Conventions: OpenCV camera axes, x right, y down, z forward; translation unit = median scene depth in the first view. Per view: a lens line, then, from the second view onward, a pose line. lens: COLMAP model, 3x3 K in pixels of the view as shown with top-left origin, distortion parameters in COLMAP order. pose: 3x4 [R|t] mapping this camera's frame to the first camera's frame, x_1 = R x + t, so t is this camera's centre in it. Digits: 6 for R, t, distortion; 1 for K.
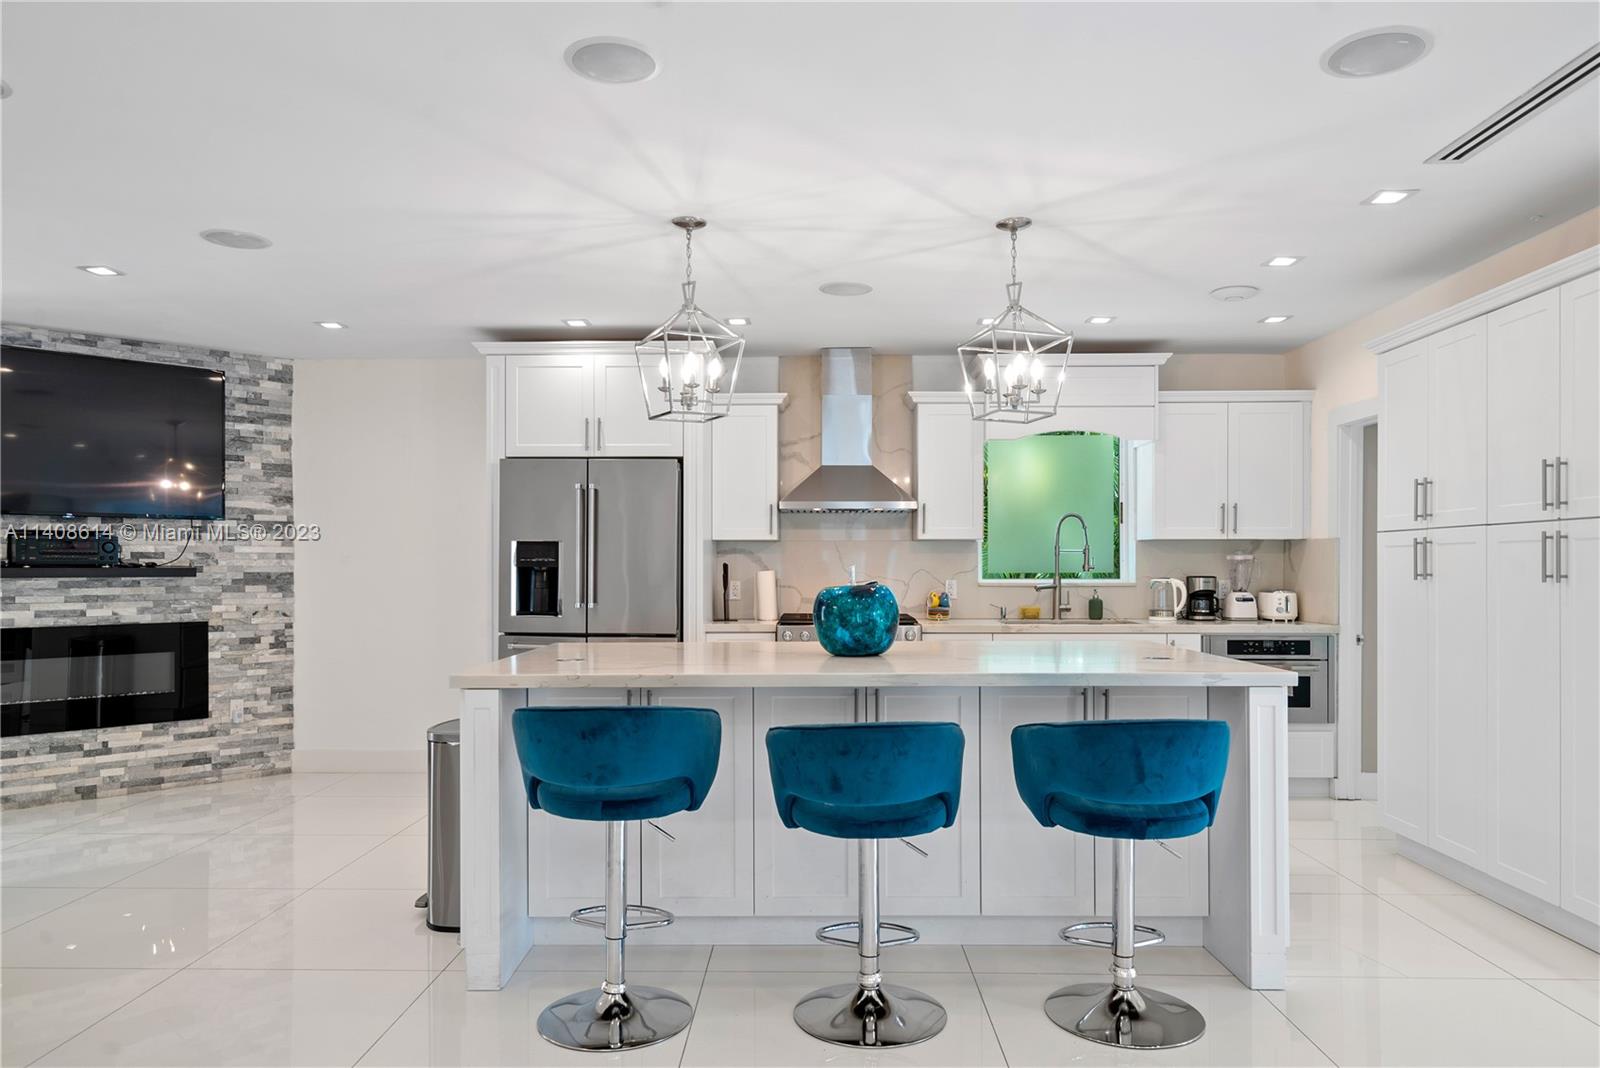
lens RADIAL K [[1063.9, 0, 817.4], [0, 1063.9, 563.1], [0, 0, 1]] dist [0.003592, 0.000413]
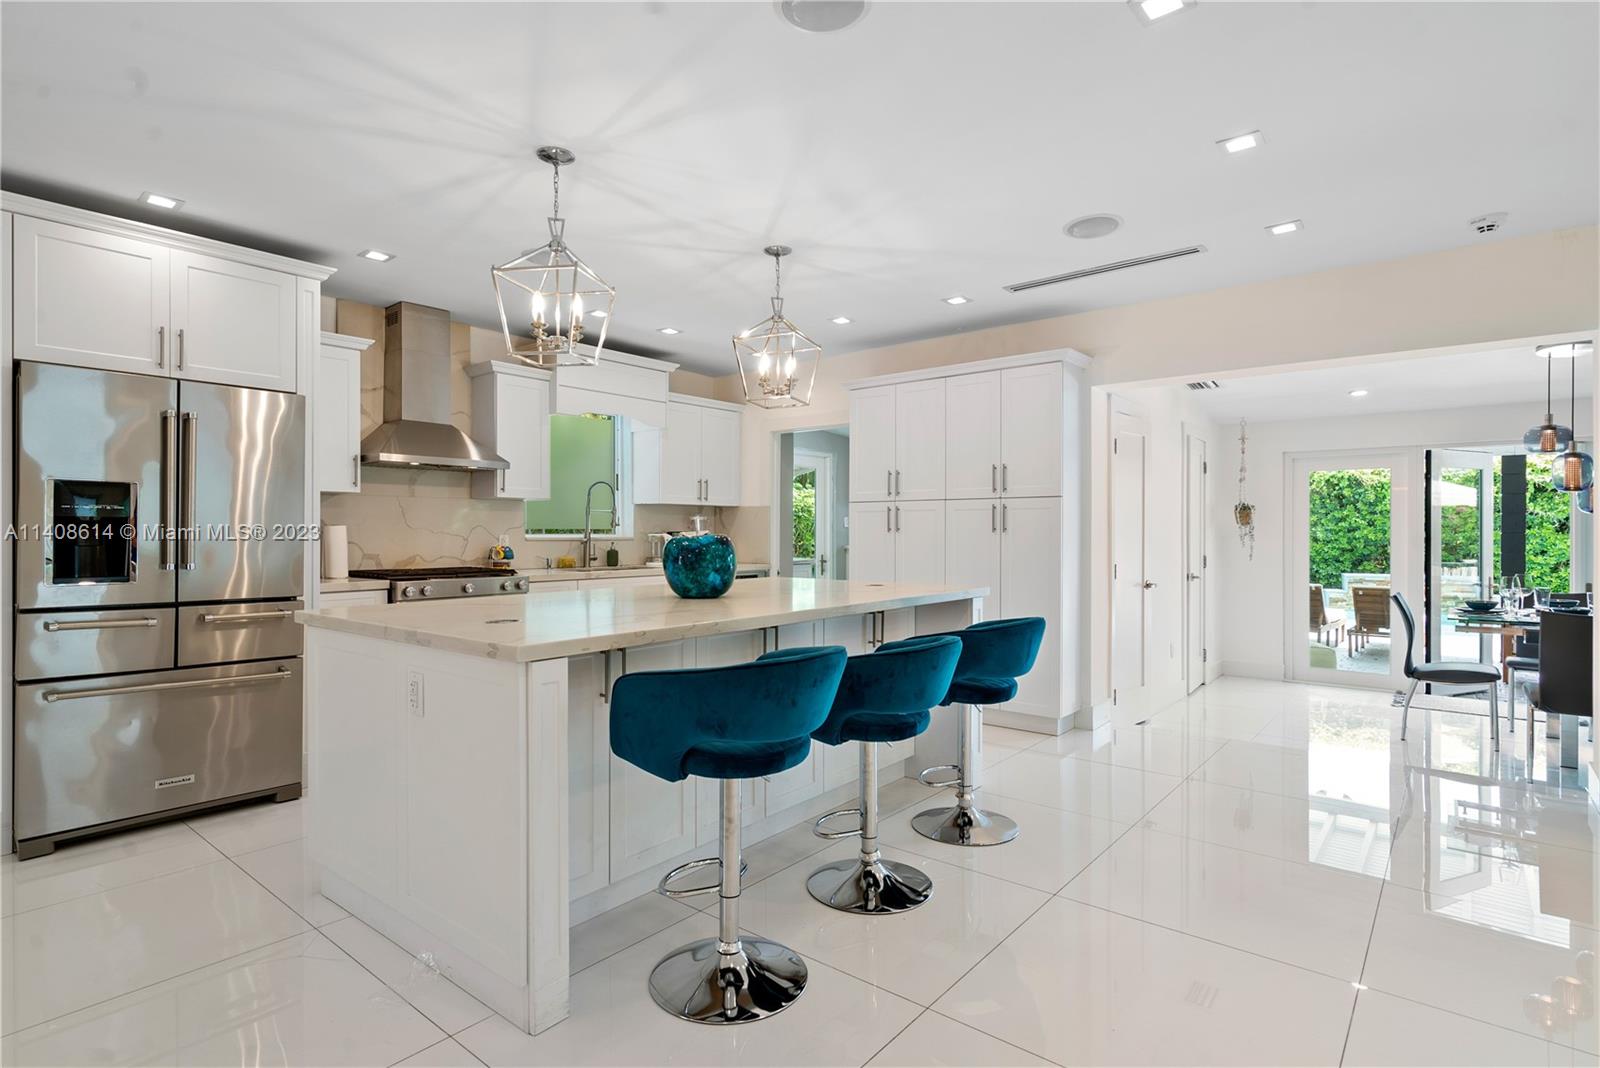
lens RADIAL K [[801.2, 0, 809.5], [0, 801.2, 535.4], [0, 0, 1]] dist [-0.002087, 0.000417]
pose [[0.620896, -0.002367, 0.783889, -0.353469], [-0.005501, 0.999958, 0.007377, 0.008843], [-0.783873, -0.008893, 0.620857, 0.243073]]
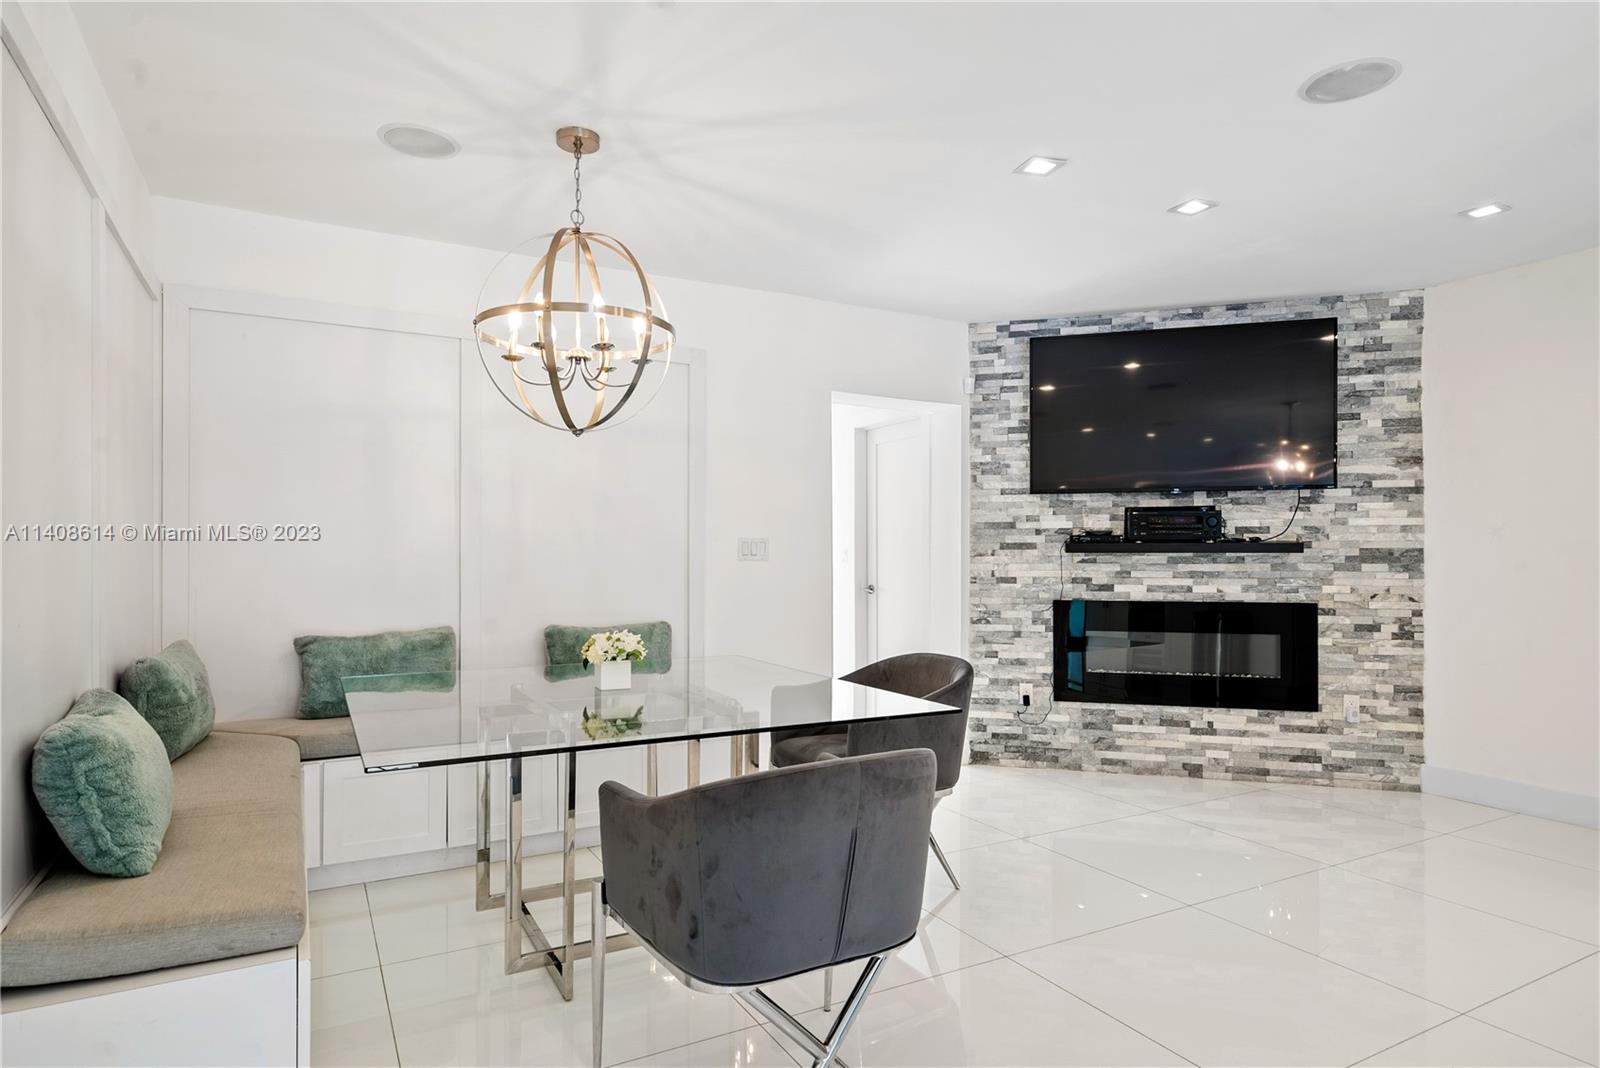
lens RADIAL K [[897.8, 0, 784.5], [0, 897.8, 554.2], [0, 0, 1]] dist [0.012667, -0.000507]
pose [[0.486263, 0.003528, -0.873806, -0.129659], [0.003418, 0.999977, 0.005939, 0.007682], [0.873806, -0.005874, 0.486239, 0.243512]]
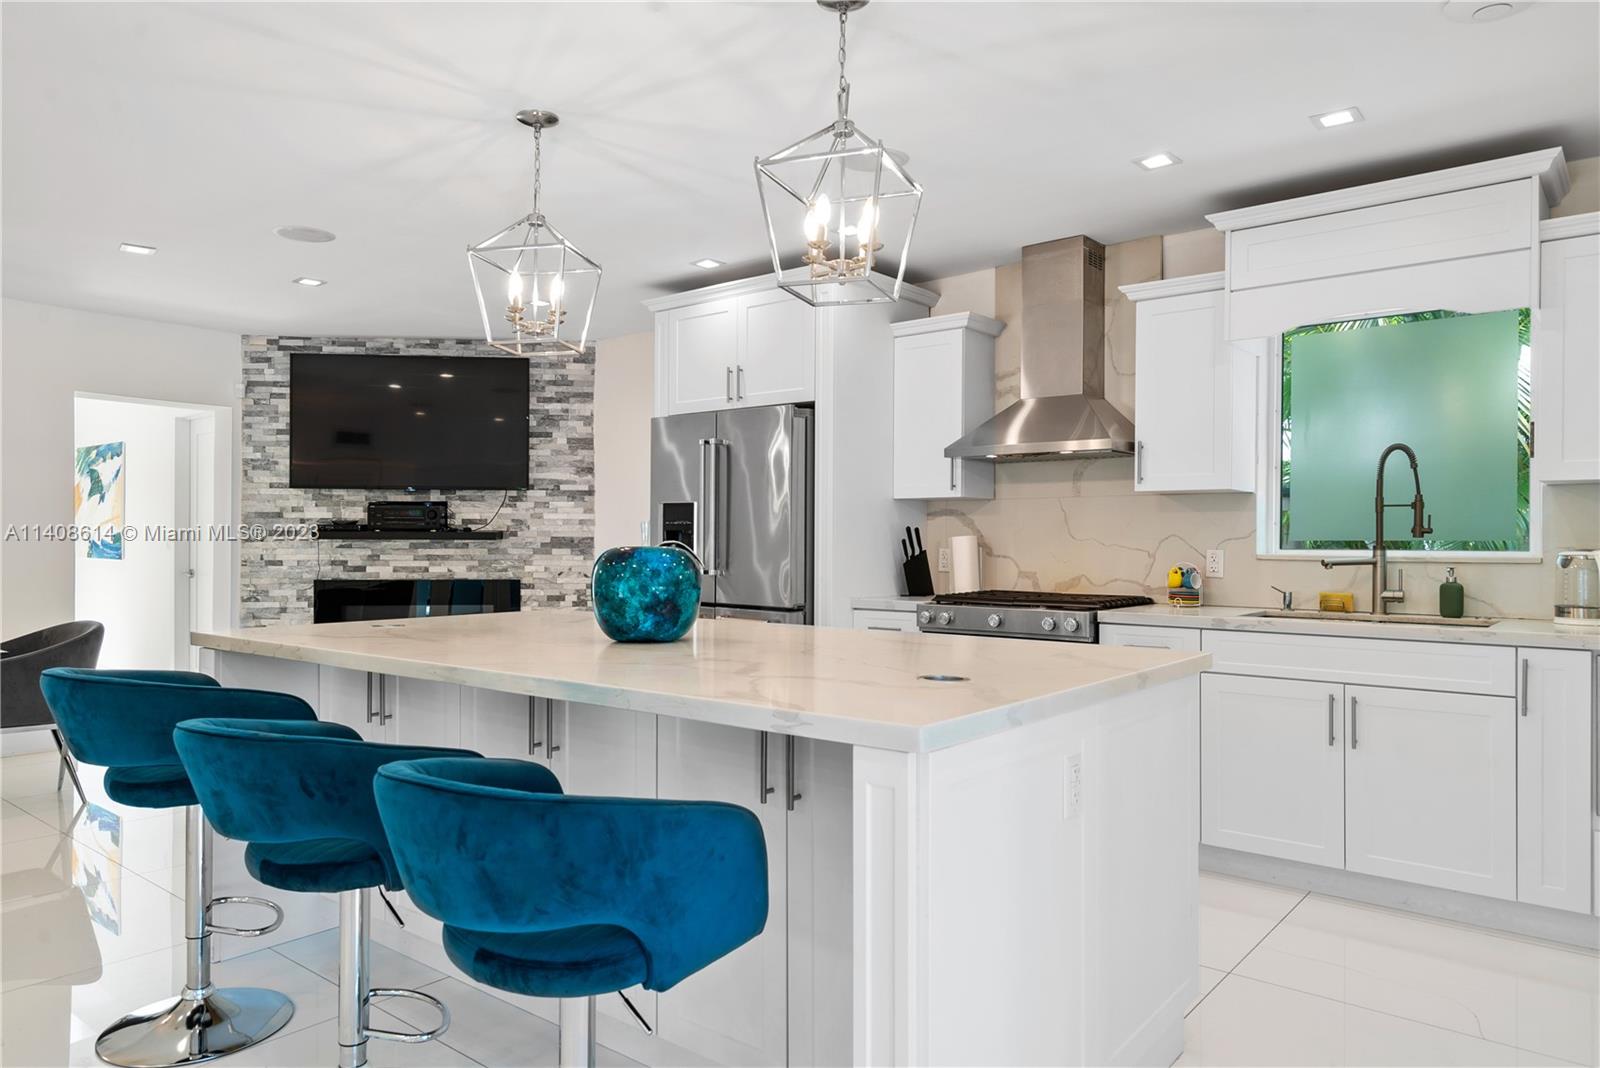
lens RADIAL K [[1063.9, 0, 802.1], [0, 1063.9, 538.4], [0, 0, 1]] dist [0.003592, 0.000413]
pose [[0.772872, 0.002781, -0.634556, 0.379595], [-0.002603, 0.999996, 0.001213, 0.008618], [0.634557, 0.000714, 0.772876, 0.311469]]
